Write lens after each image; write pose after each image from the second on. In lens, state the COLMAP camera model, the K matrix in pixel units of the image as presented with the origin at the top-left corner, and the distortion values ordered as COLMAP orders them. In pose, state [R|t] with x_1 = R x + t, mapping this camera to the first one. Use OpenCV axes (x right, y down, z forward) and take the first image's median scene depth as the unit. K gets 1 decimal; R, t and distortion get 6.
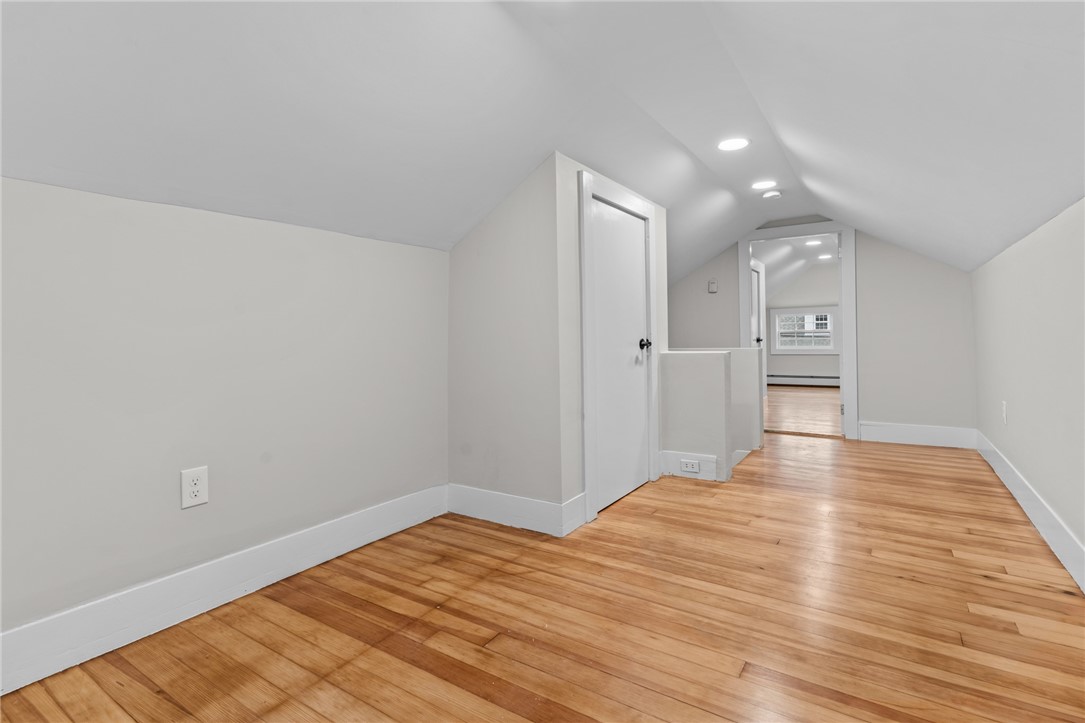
lens RADIAL K [[518.7, 0, 540.7], [0, 518.7, 350.6], [0, 0, 1]] dist [0.000062, 0.000321]
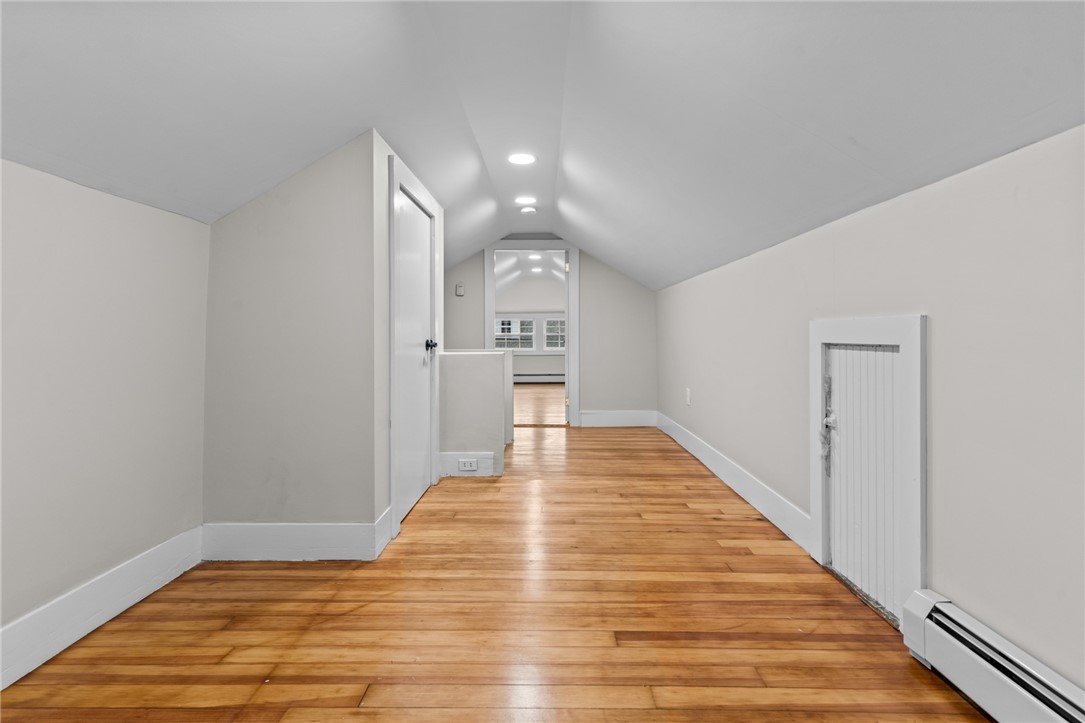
lens RADIAL K [[518.7, 0, 540.7], [0, 518.7, 350.6], [0, 0, 1]] dist [0.000062, 0.000321]
pose [[0.842763, -0.001876, 0.538281, -0.204903], [0.003768, 0.999990, -0.002414, 0.001234], [-0.538271, 0.004062, 0.842762, 0.090989]]
